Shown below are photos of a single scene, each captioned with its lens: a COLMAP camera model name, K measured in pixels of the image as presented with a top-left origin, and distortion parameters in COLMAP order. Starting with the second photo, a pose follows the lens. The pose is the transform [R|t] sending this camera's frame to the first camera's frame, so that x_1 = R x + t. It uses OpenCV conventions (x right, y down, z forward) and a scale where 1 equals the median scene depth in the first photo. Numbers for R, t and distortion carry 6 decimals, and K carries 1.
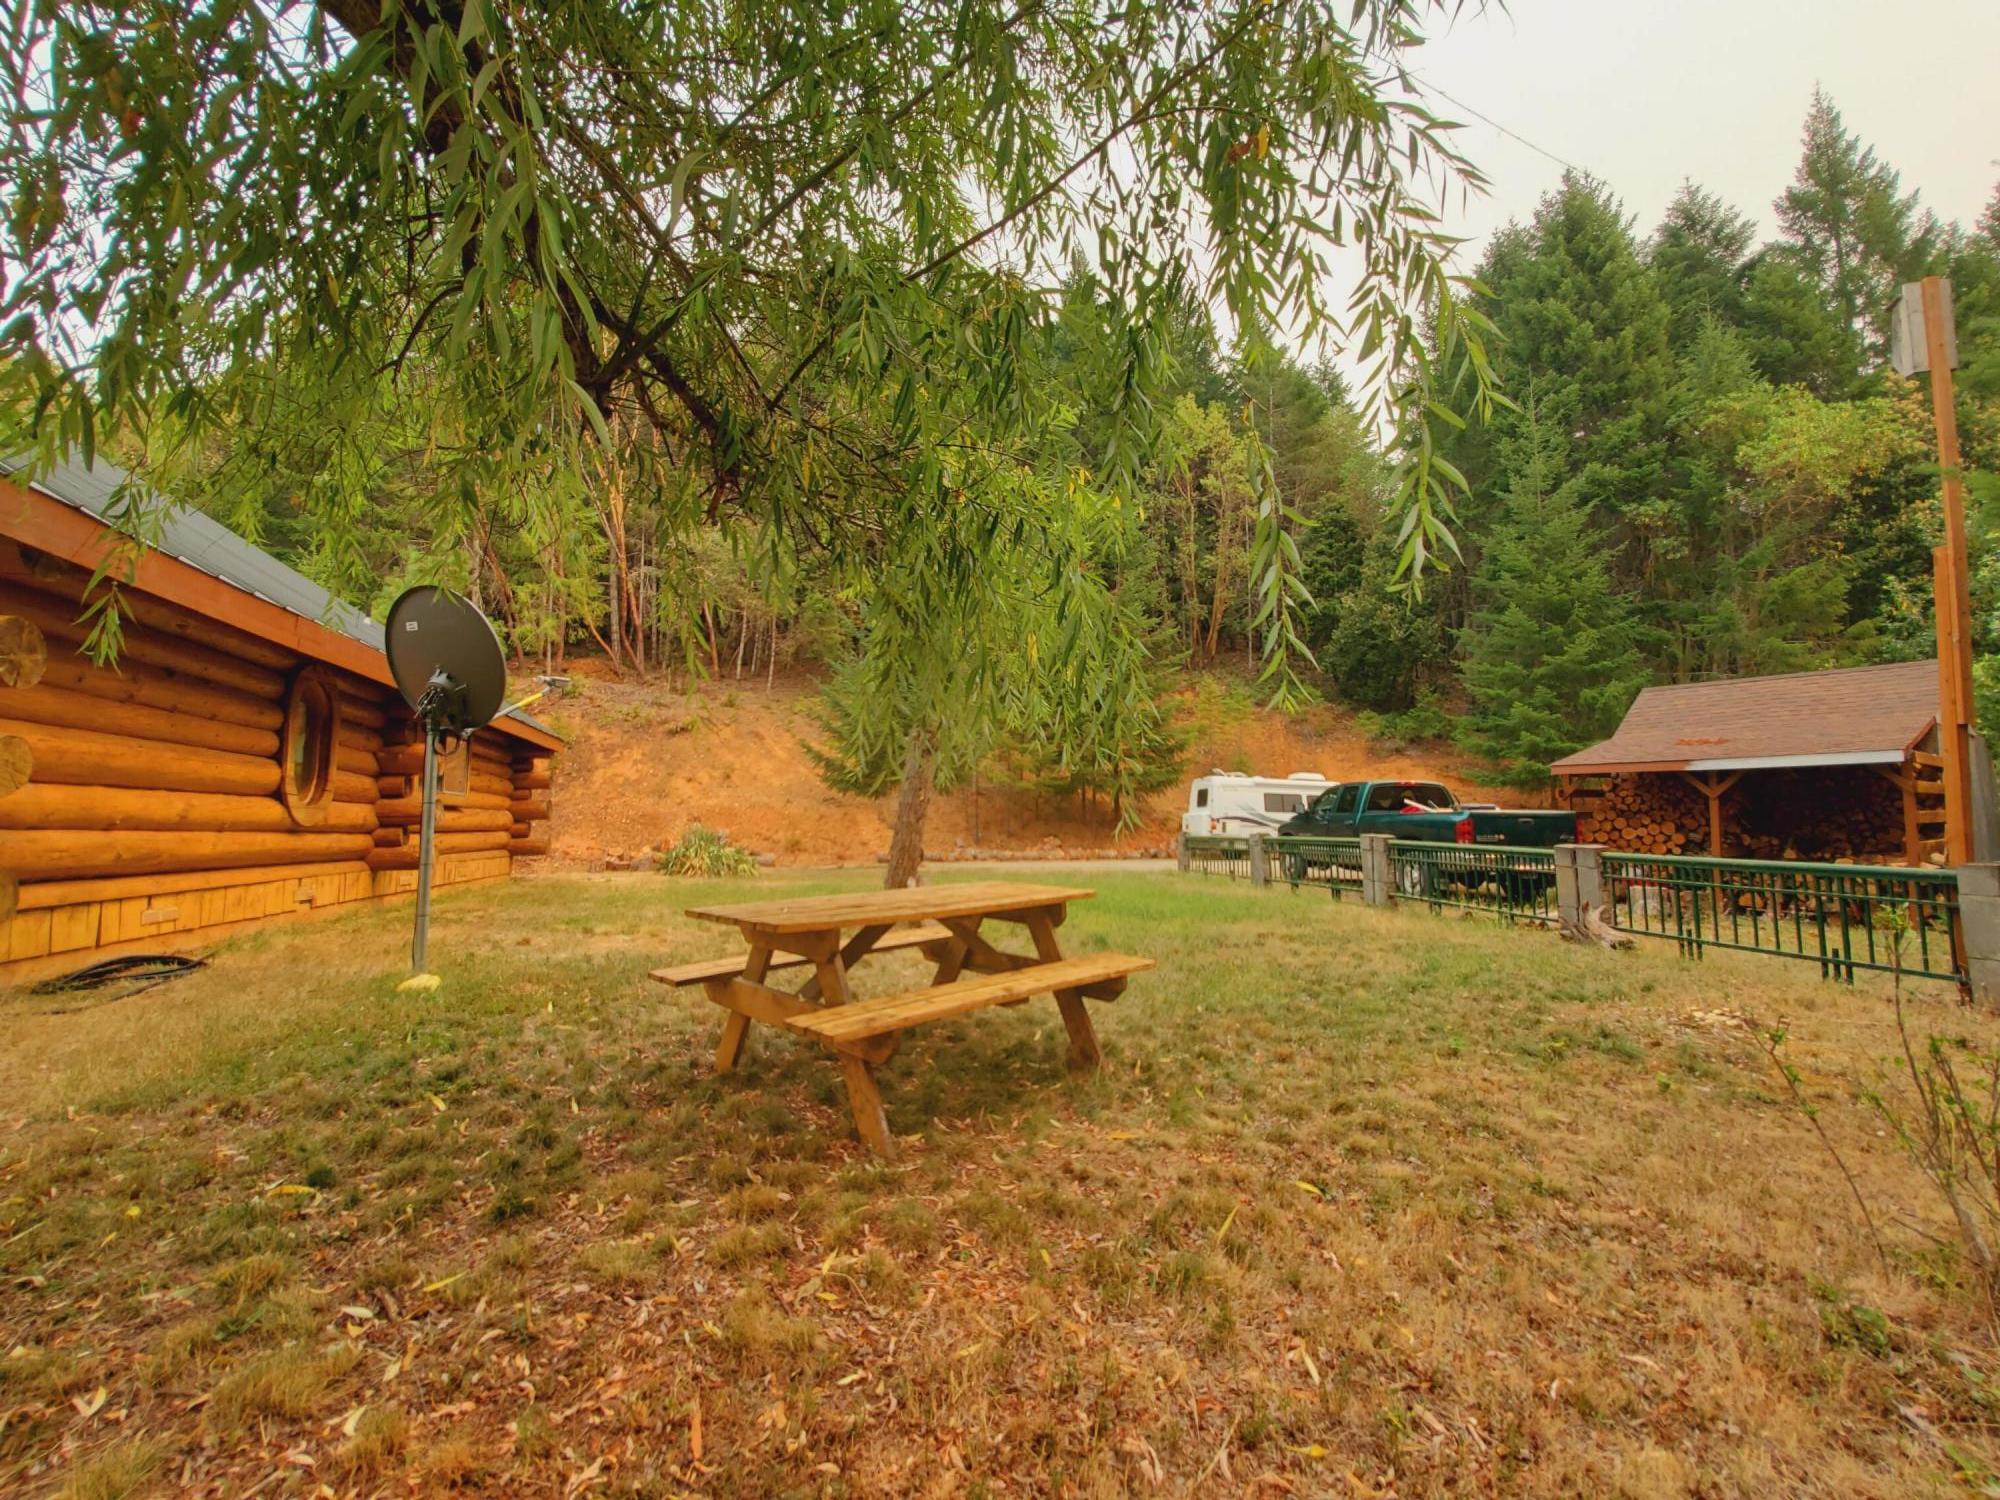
lens RADIAL K [[830.1, 0, 1000.0], [0, 830.1, 750.0], [0, 0, 1]] dist [0.029758, -0.004629]
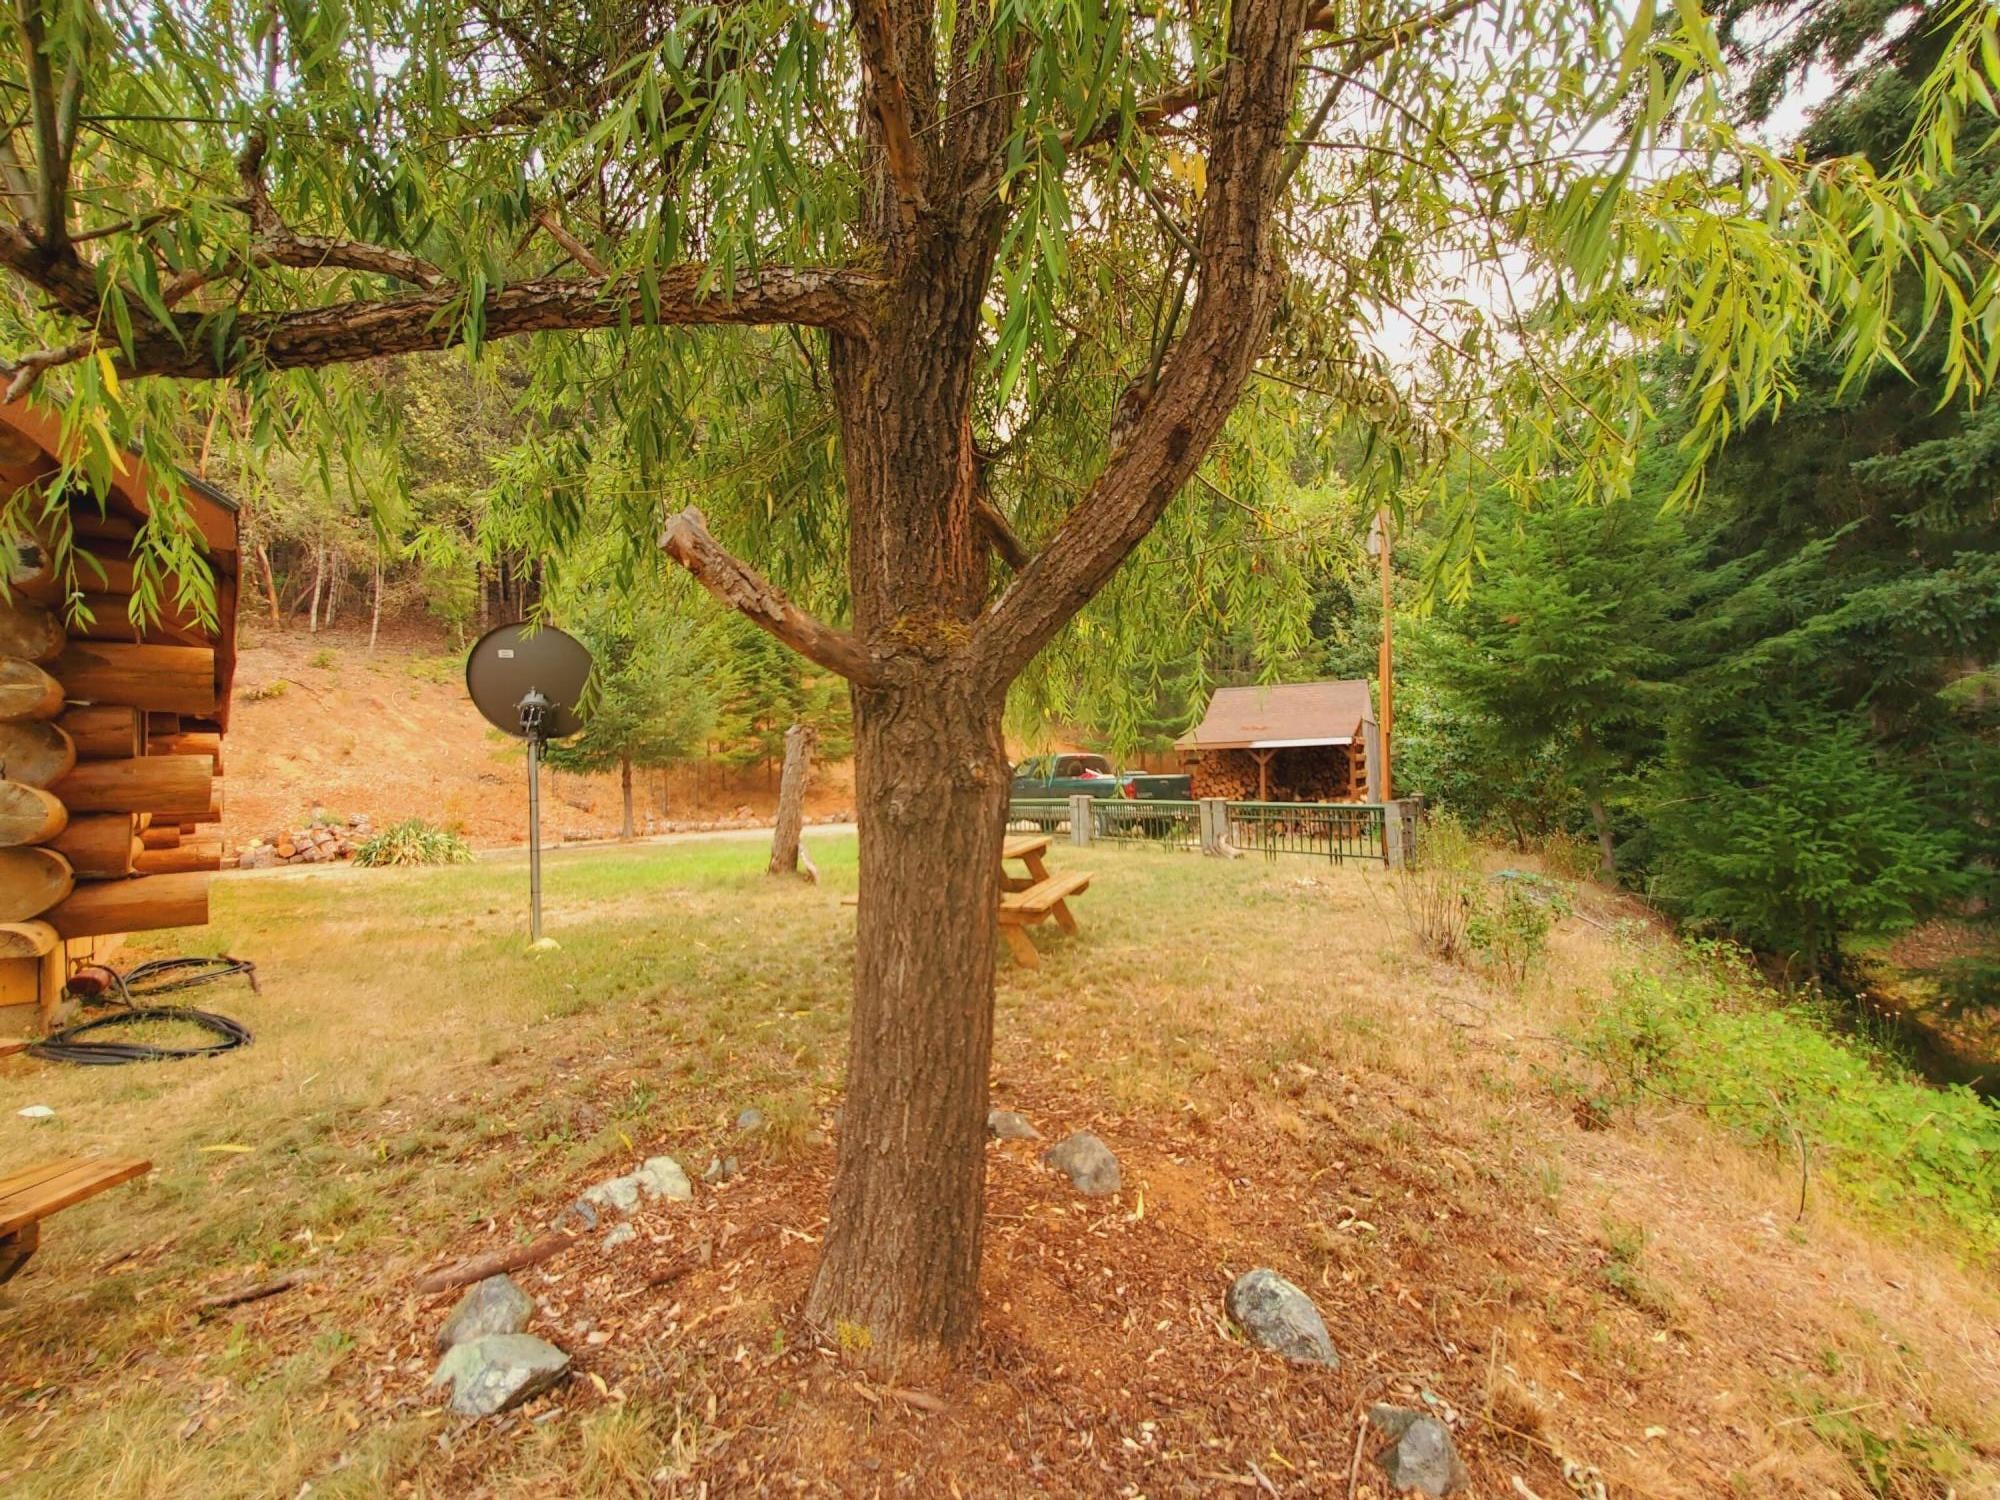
lens RADIAL K [[830.1, 0, 1000.0], [0, 830.1, 750.0], [0, 0, 1]] dist [0.029758, -0.004629]
pose [[0.899531, -0.010990, 0.436719, -0.275980], [-0.007675, 0.999132, 0.040952, -0.030709], [-0.436790, -0.040190, 0.898665, -0.182539]]
